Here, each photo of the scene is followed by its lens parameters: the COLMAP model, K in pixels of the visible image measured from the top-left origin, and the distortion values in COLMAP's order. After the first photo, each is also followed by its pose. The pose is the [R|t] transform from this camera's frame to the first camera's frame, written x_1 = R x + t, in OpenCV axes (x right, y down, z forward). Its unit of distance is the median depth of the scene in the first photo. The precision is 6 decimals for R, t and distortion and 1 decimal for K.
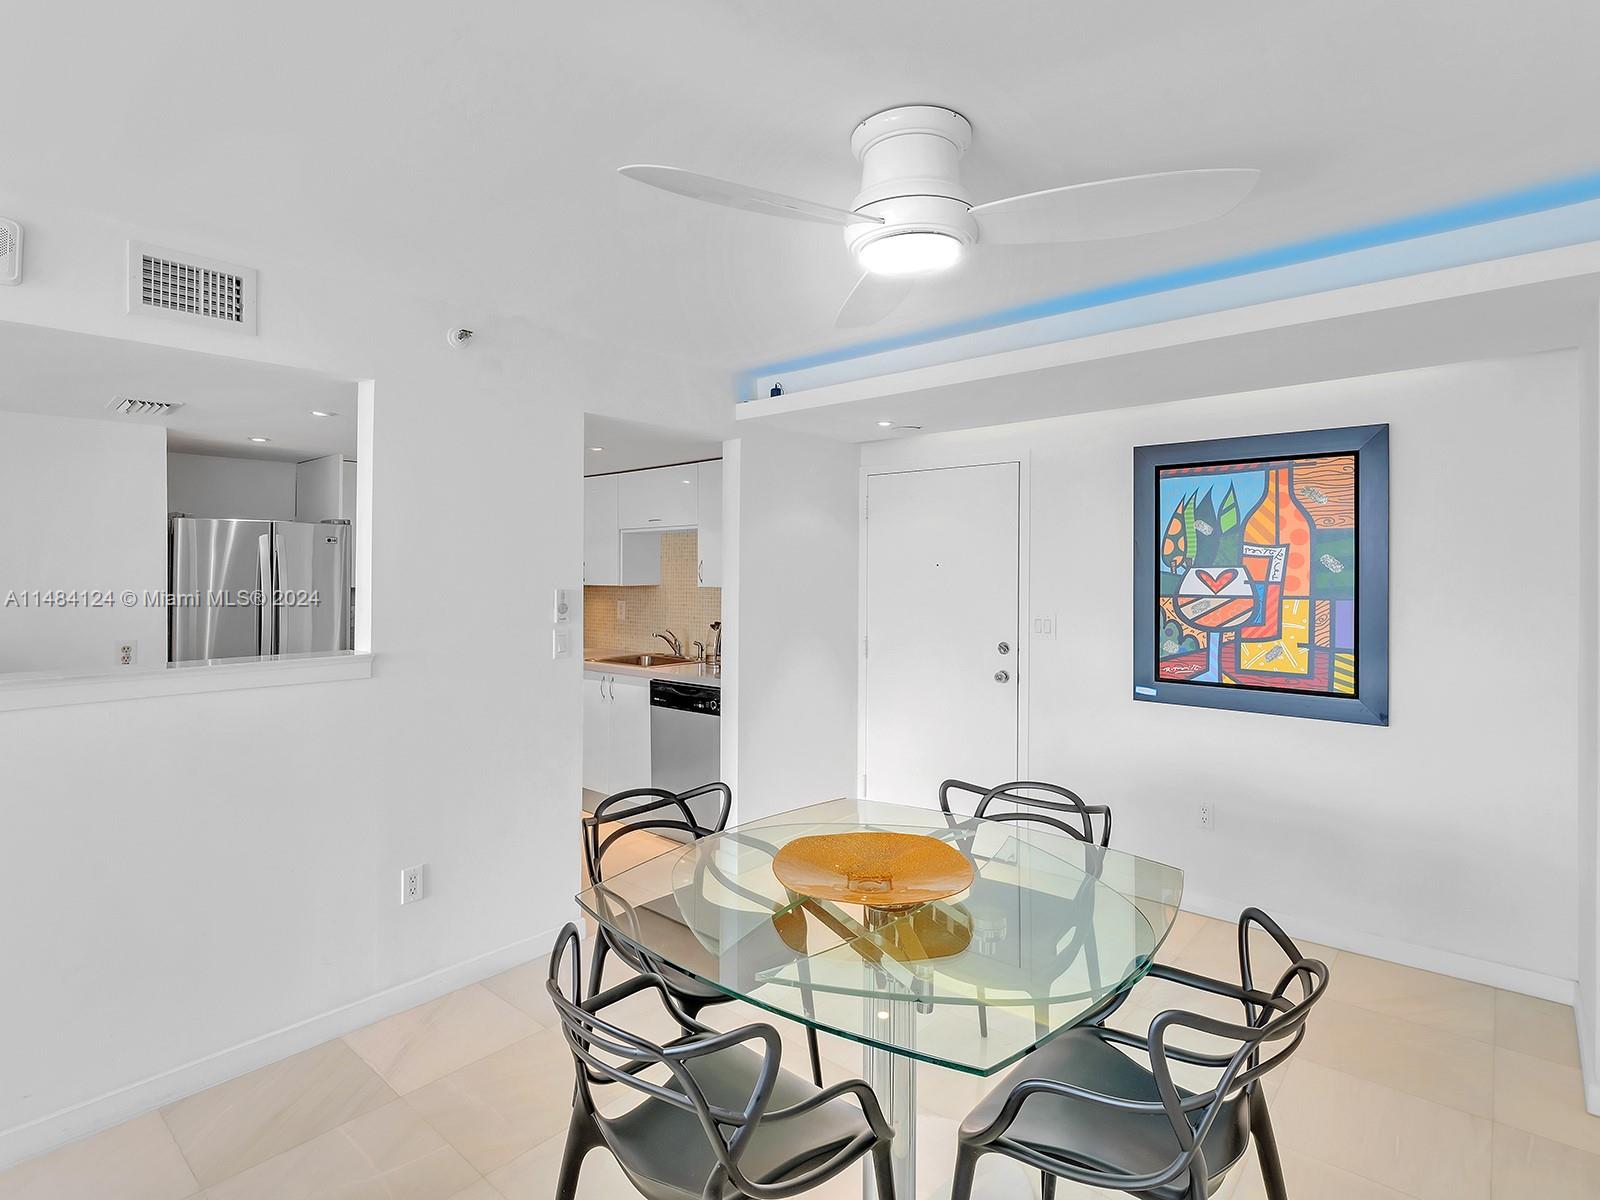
lens RADIAL K [[825.4, 0, 792.7], [0, 825.4, 591.9], [0, 0, 1]] dist [0.001354, 0.000156]
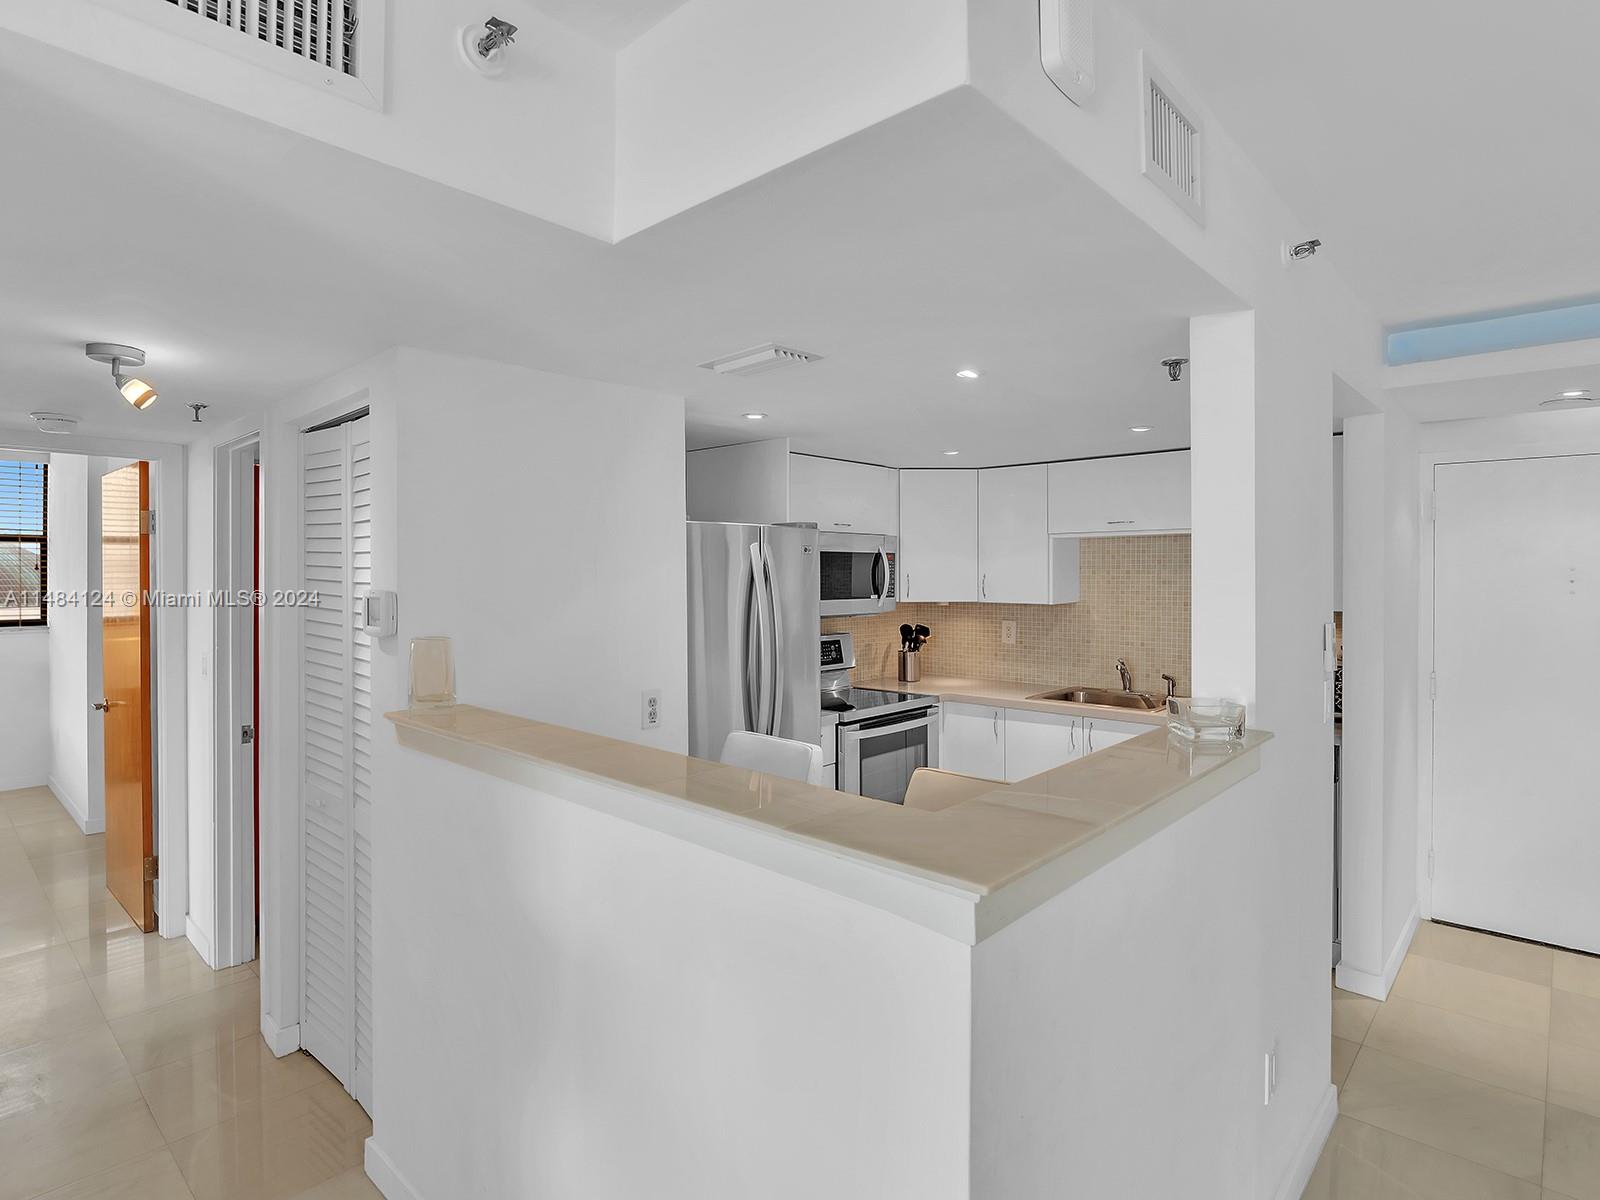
lens RADIAL K [[825.4, 0, 792.7], [0, 825.4, 591.9], [0, 0, 1]] dist [0.001354, 0.000156]
pose [[0.999432, 0.001538, -0.033656, -0.435826], [-0.001664, 0.999992, -0.003724, -0.016592], [0.033650, 0.003777, 0.999427, 0.184619]]
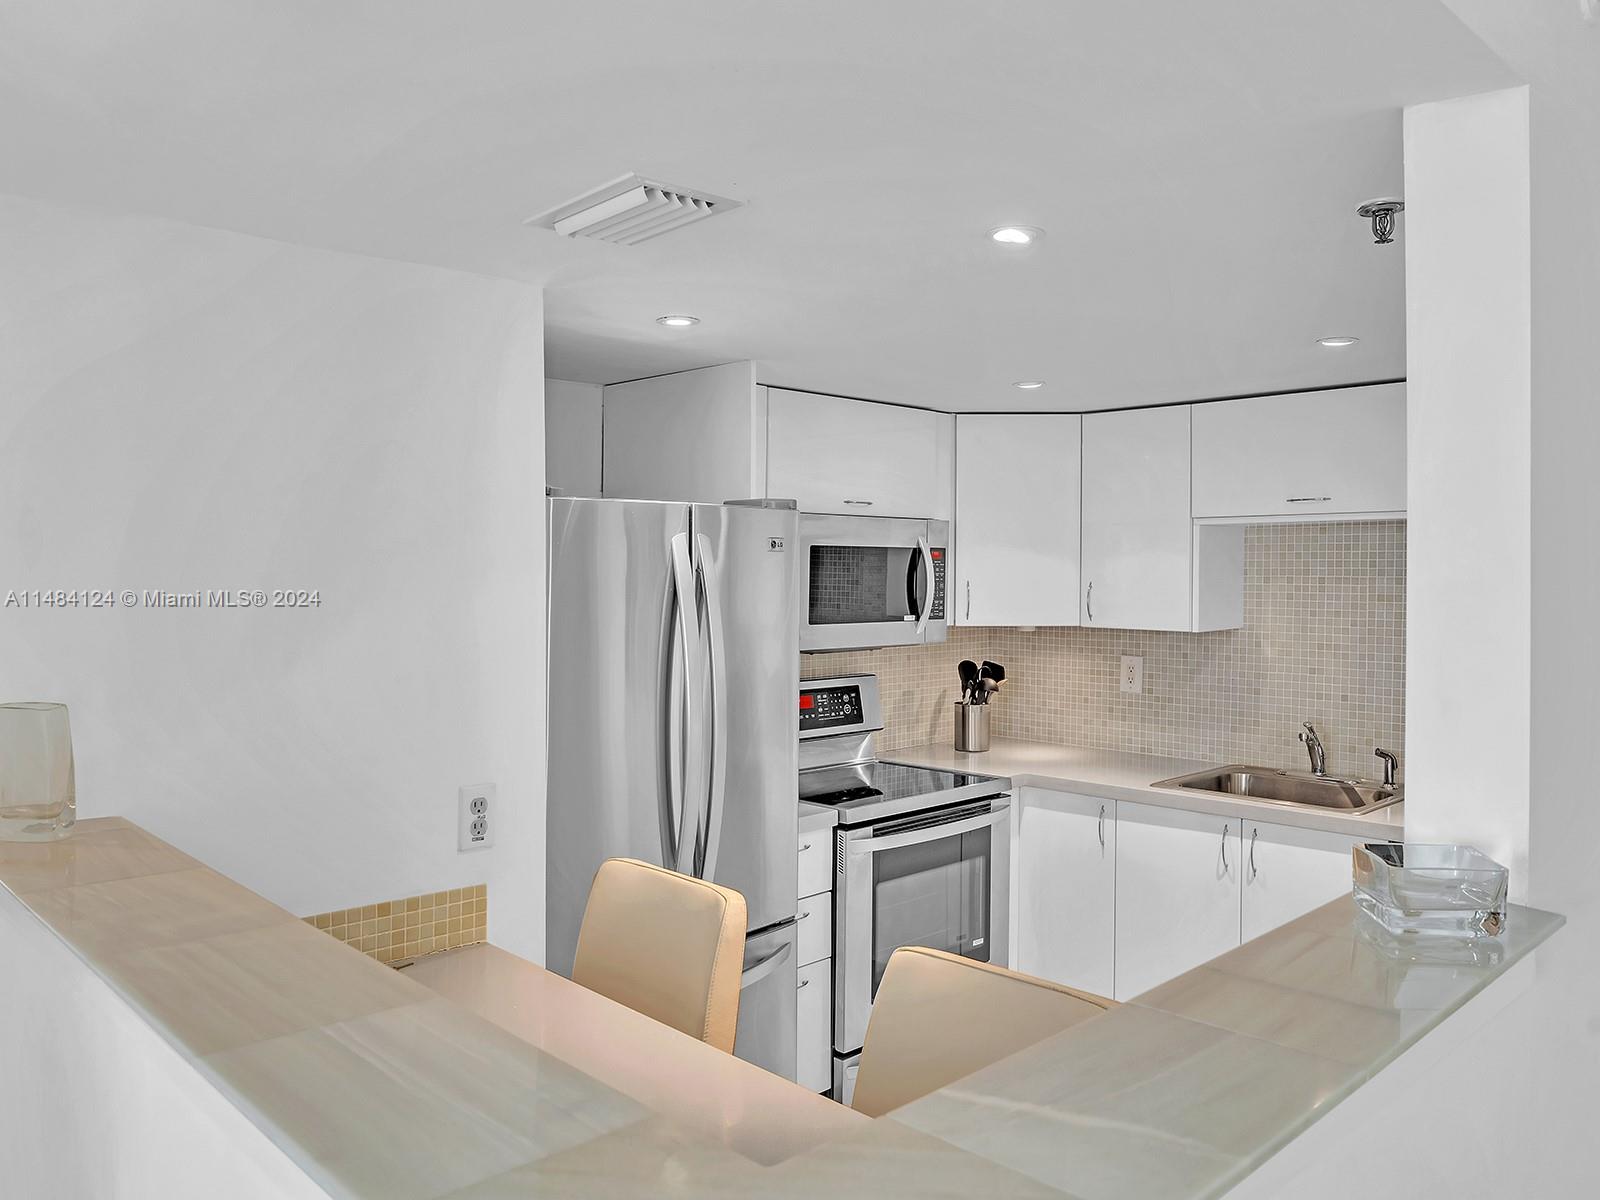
lens RADIAL K [[1187.7, 0, 800.0], [0, 1187.7, 600.0], [0, 0, 1]] dist [-0.013441, -0.001190]
pose [[0.996967, 0.006335, -0.077561, -0.393200], [-0.006572, 0.999974, -0.002798, -0.023737], [0.077542, 0.003300, 0.996984, 0.266576]]
